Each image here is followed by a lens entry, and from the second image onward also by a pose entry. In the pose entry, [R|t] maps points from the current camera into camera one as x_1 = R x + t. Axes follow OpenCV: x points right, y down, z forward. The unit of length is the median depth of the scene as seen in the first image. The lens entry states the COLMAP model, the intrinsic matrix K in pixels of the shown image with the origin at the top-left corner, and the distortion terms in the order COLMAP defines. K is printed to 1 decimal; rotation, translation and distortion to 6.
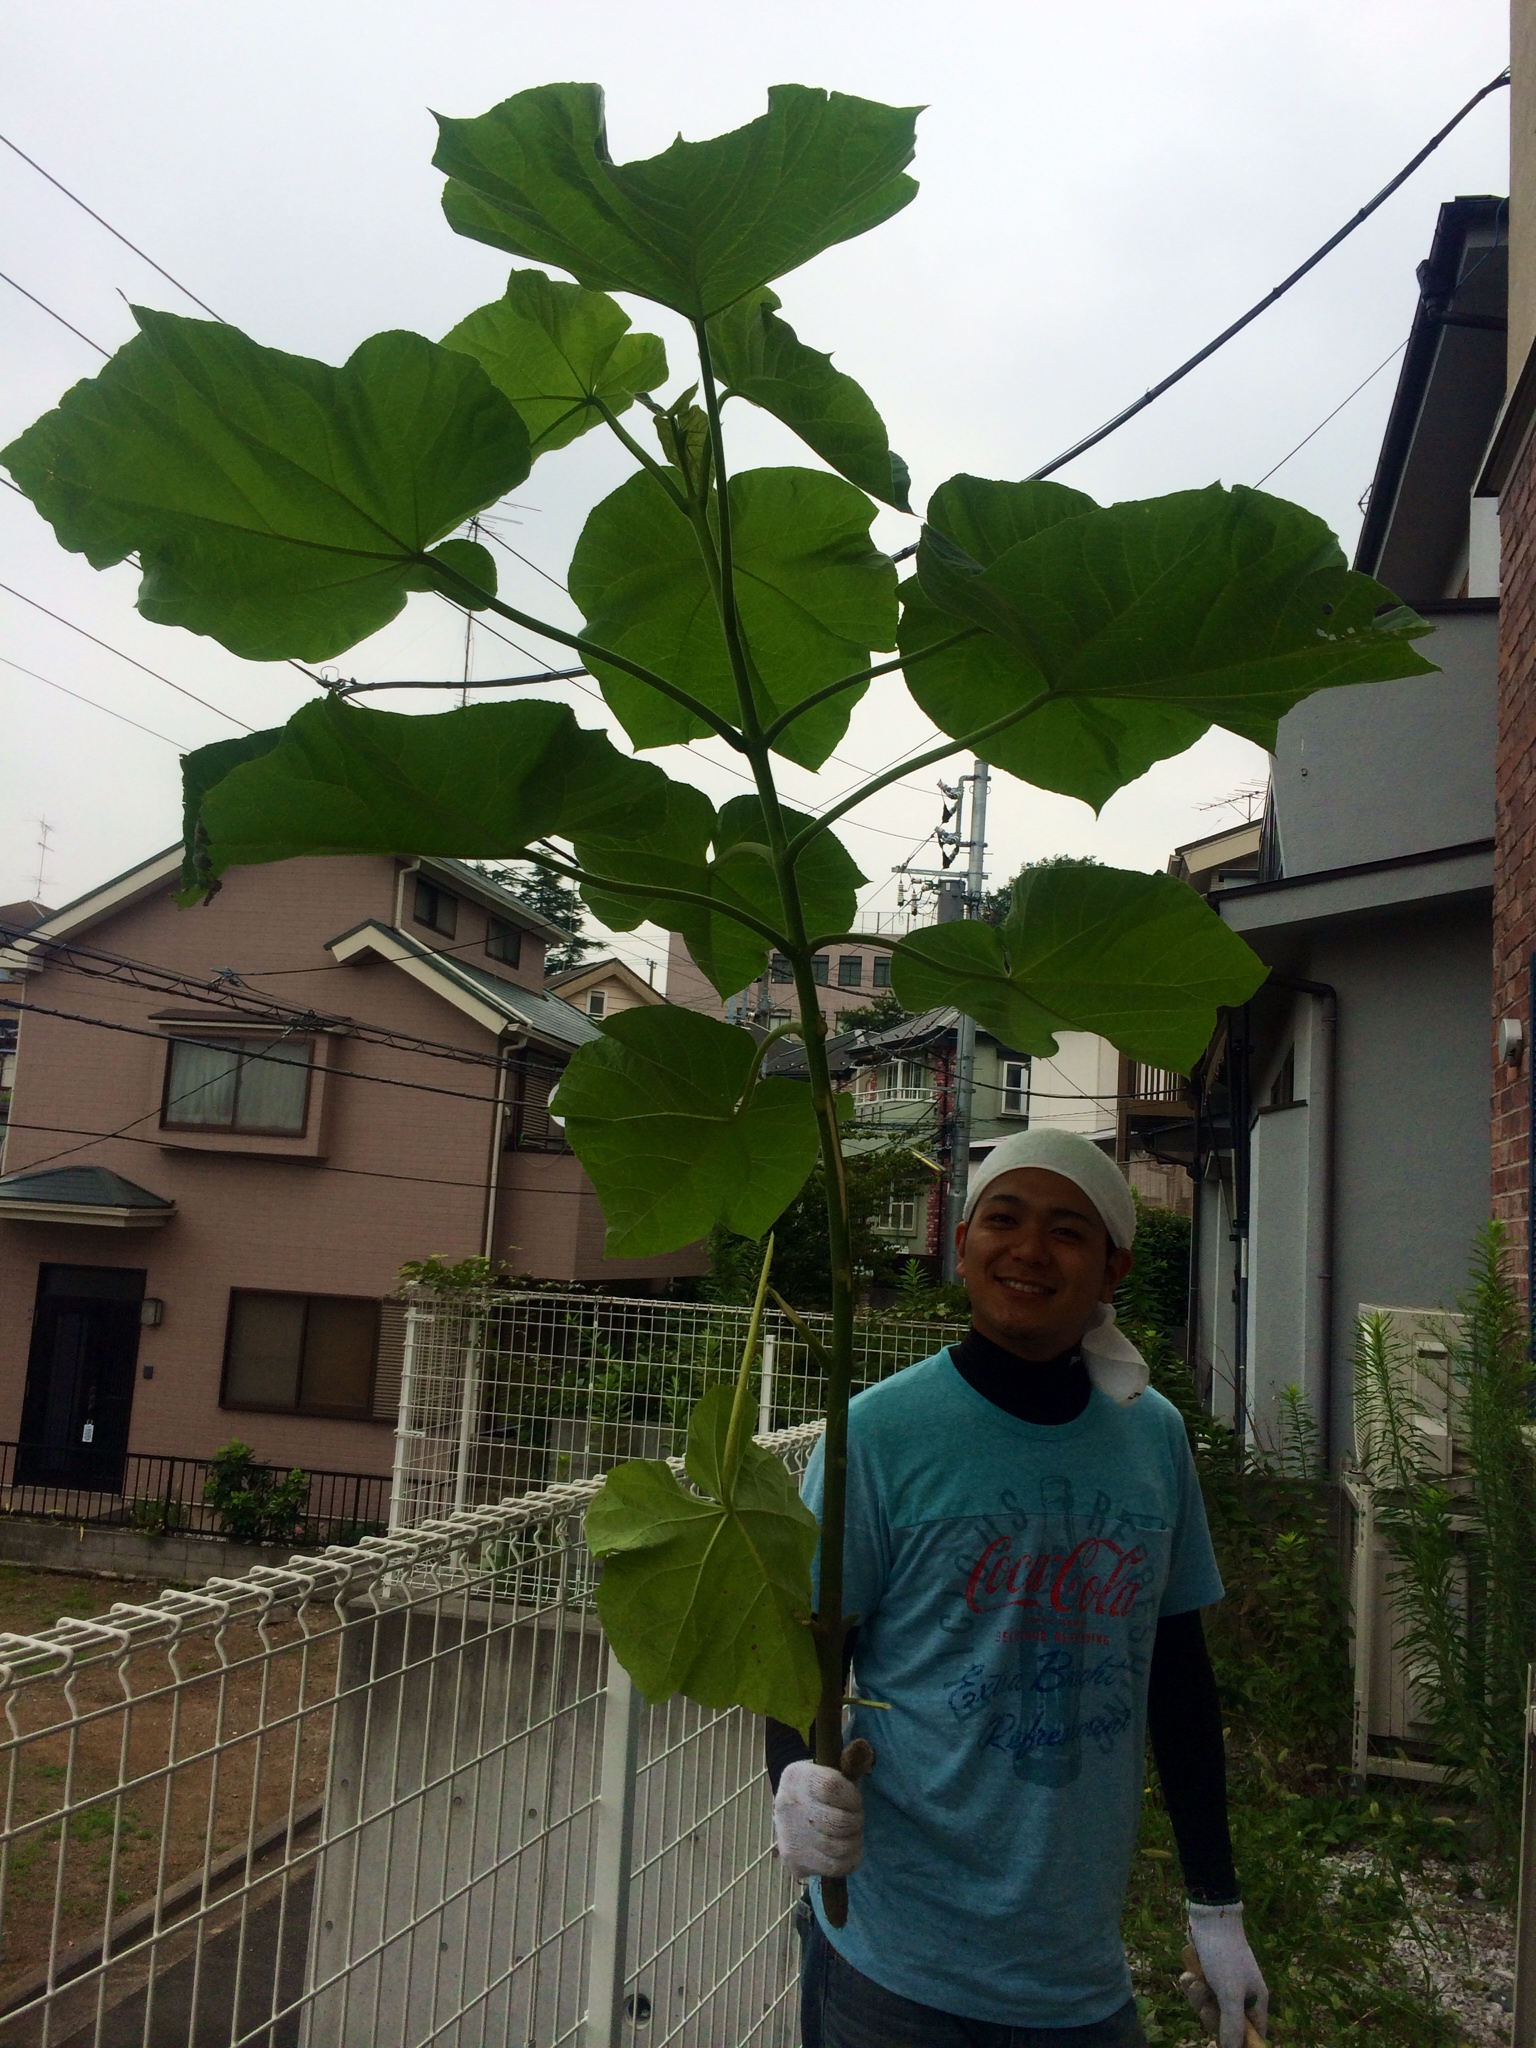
lens RADIAL K [[1734.1, 0, 768.0], [0, 1734.1, 1024.0], [0, 0, 1]] dist [0.115014, -0.169558]
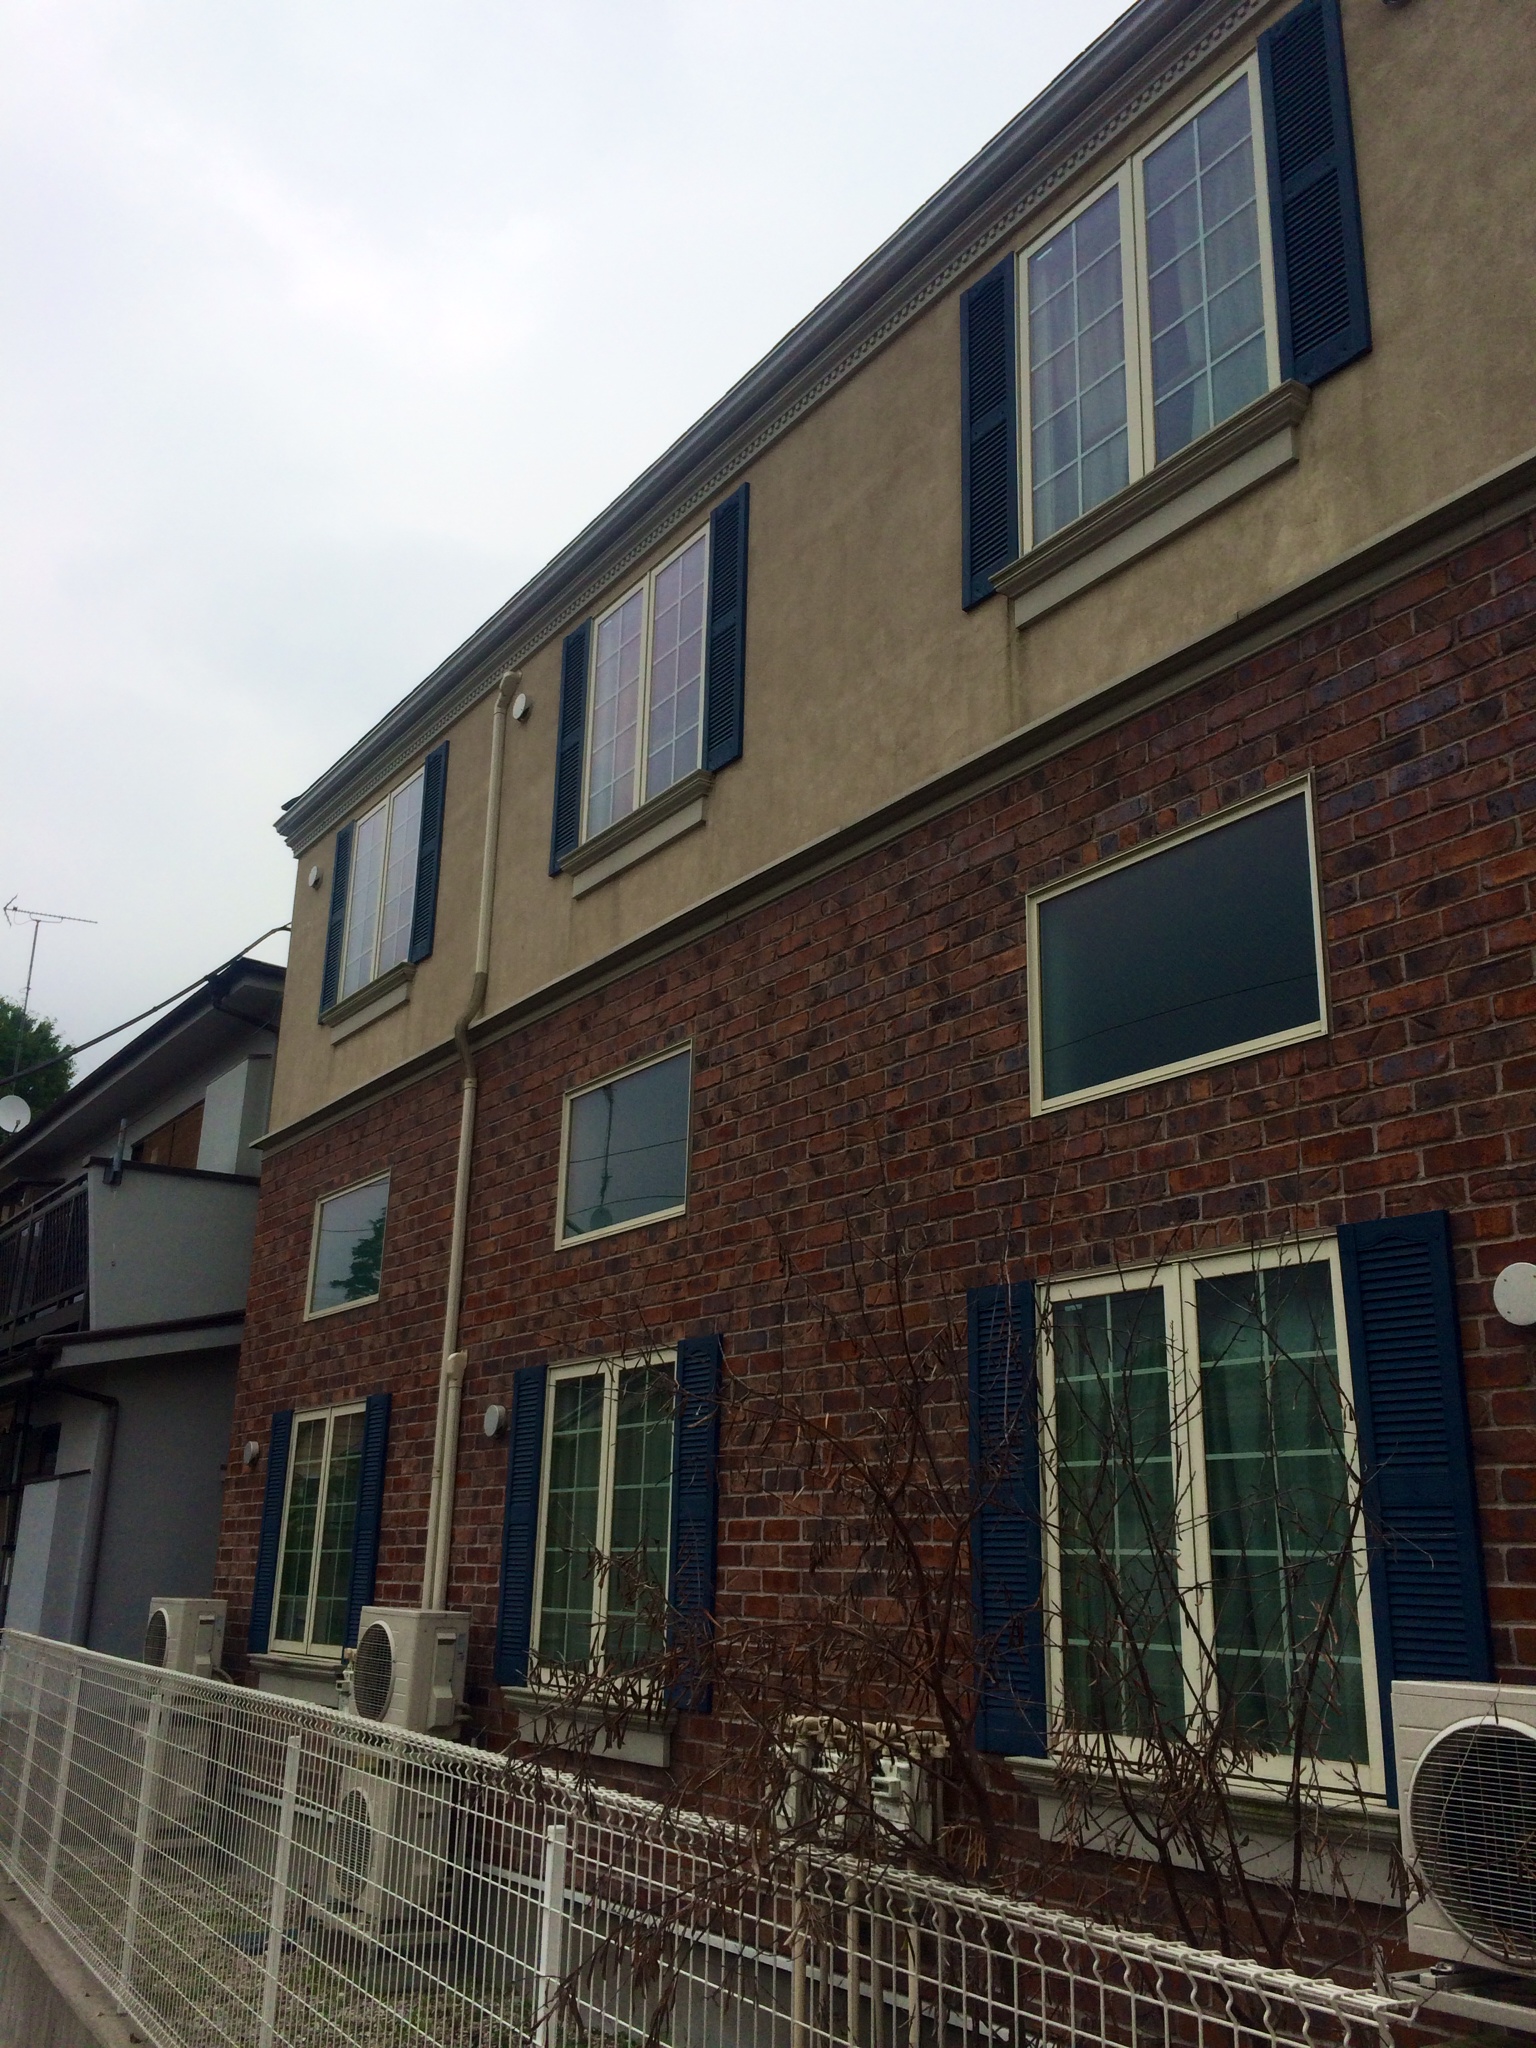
lens RADIAL K [[1734.1, 0, 768.0], [0, 1734.1, 1024.0], [0, 0, 1]] dist [0.115014, -0.169558]
pose [[0.670902, 0.173293, 0.721014, -0.241281], [-0.064965, 0.982308, -0.175645, -0.053594], [-0.738695, 0.071000, 0.670290, -0.273496]]
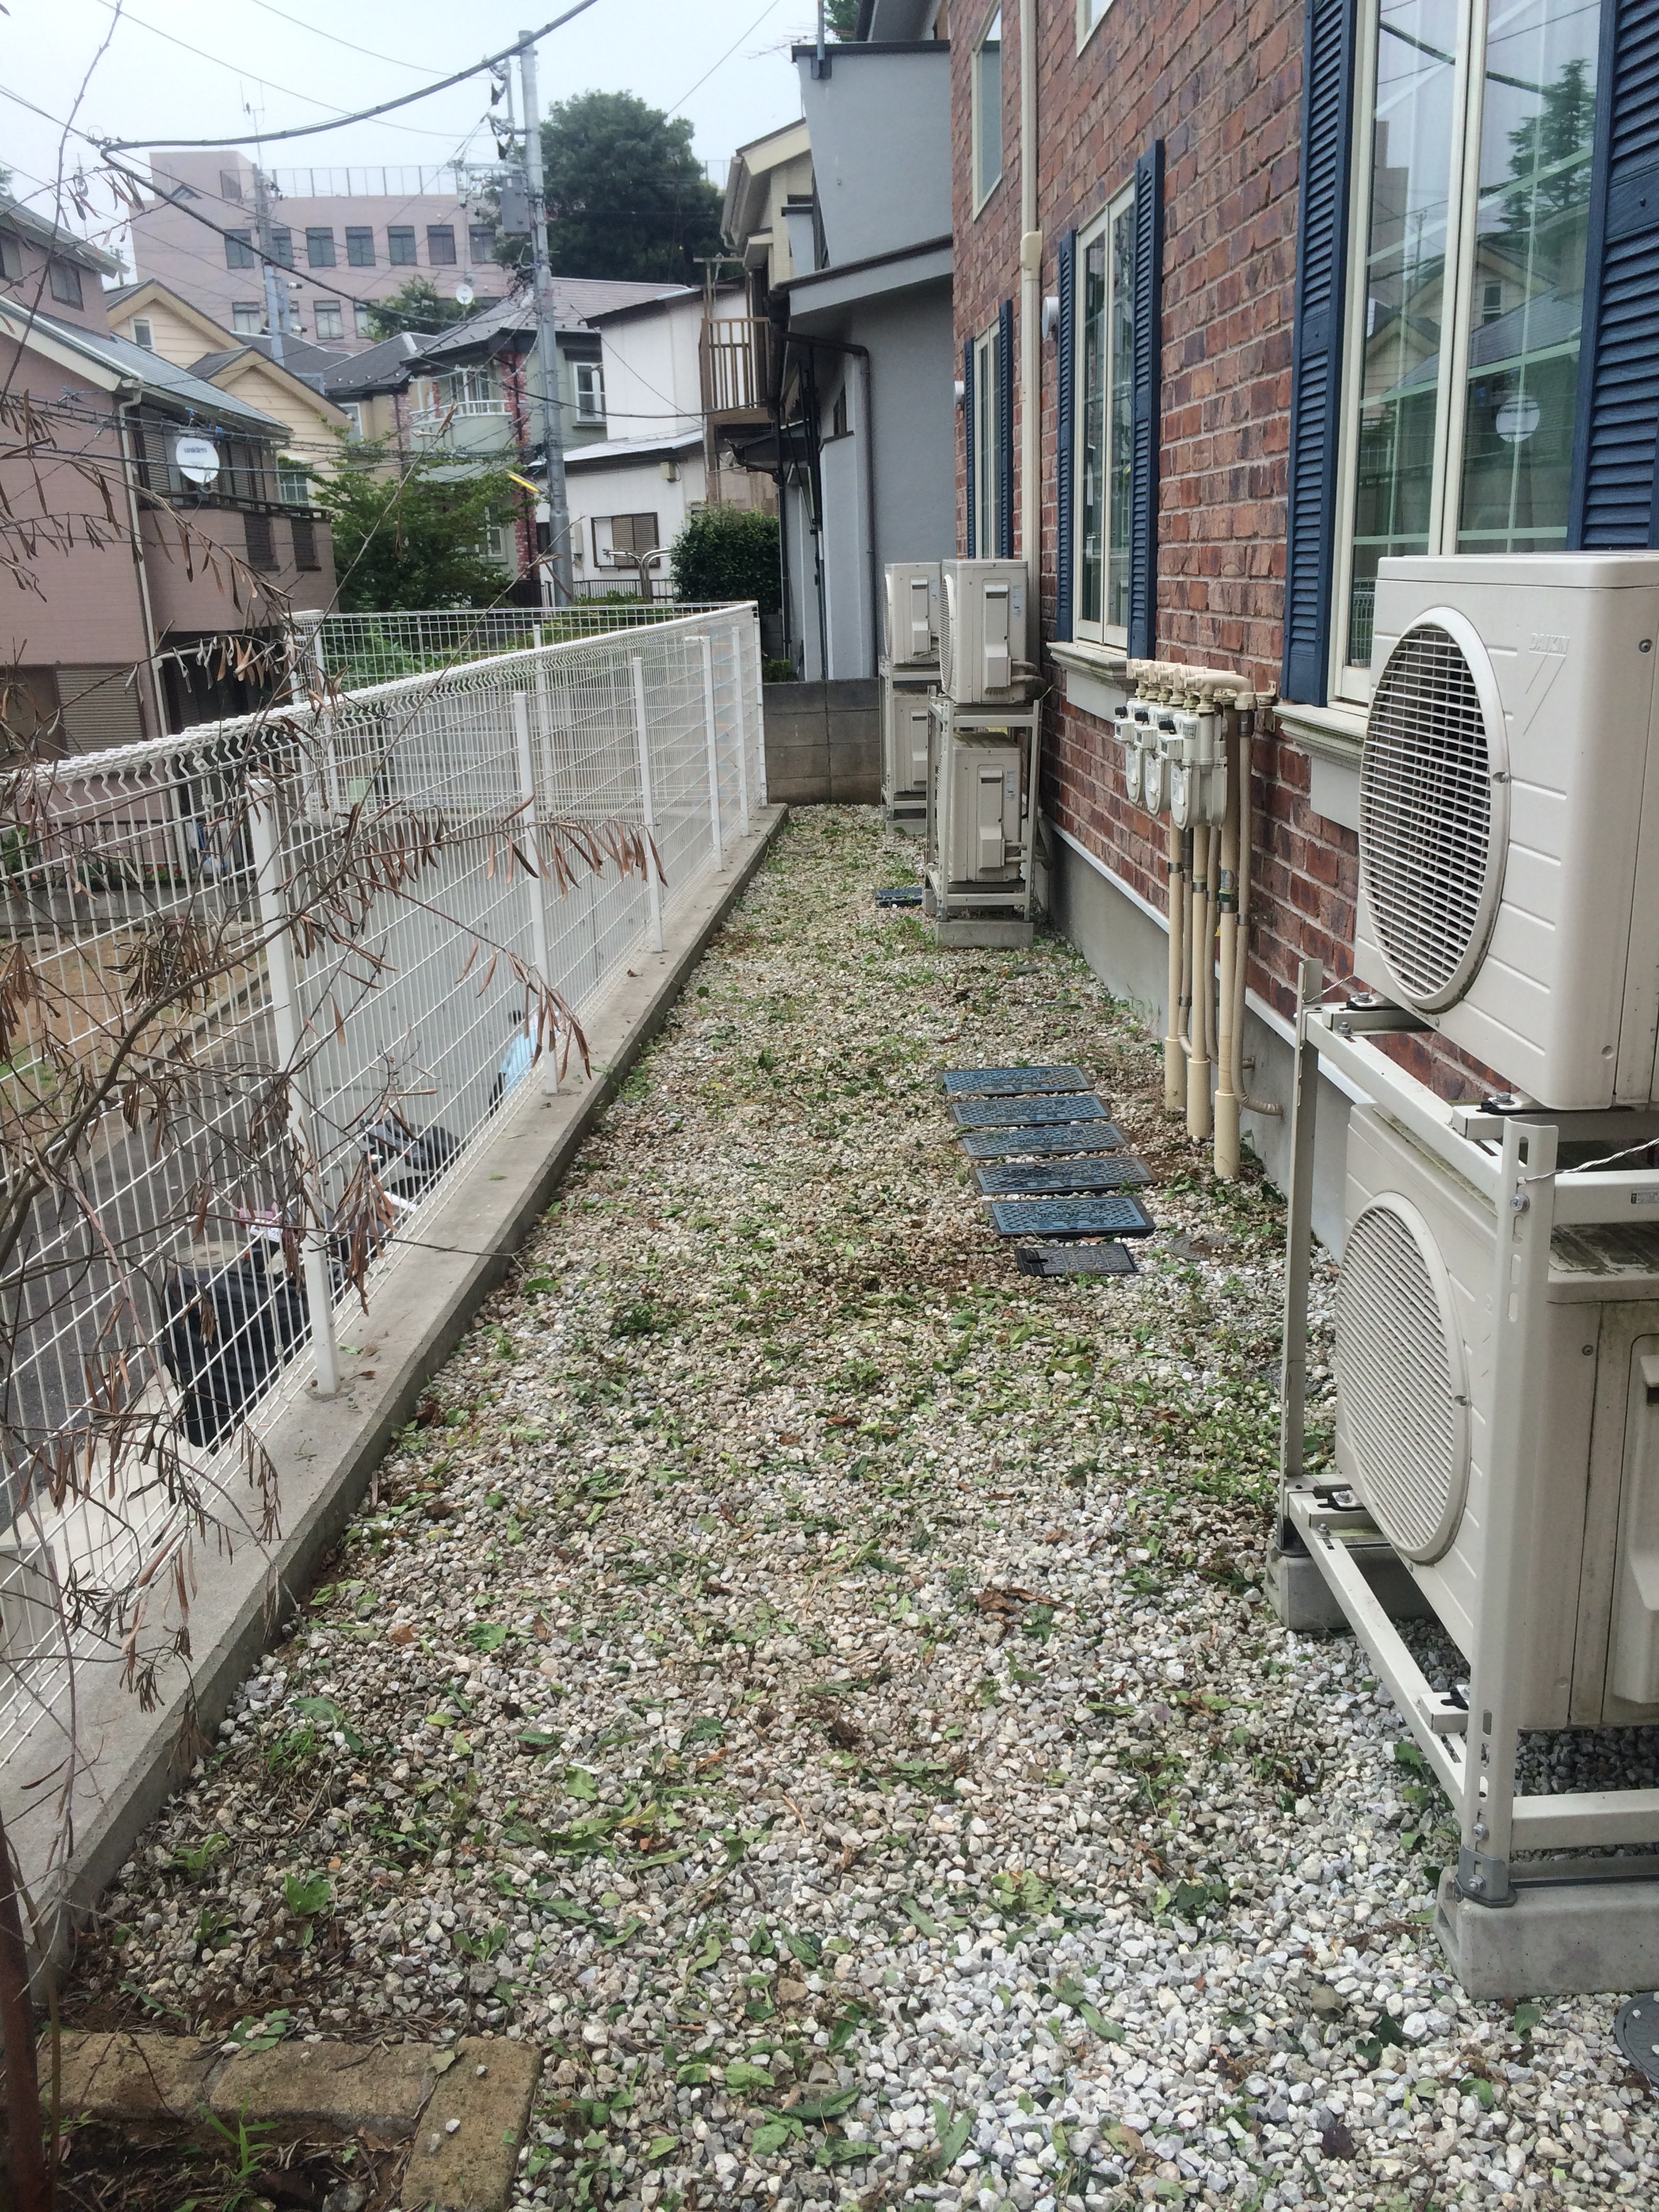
lens RADIAL K [[1873.0, 0, 829.5], [0, 1873.0, 1106.0], [0, 0, 1]] dist [0.115014, -0.169558]
pose [[0.960029, -0.165293, 0.225881, -0.081418], [0.063185, 0.914158, 0.400404, -0.036717], [-0.272674, -0.370128, 0.888062, -0.302816]]
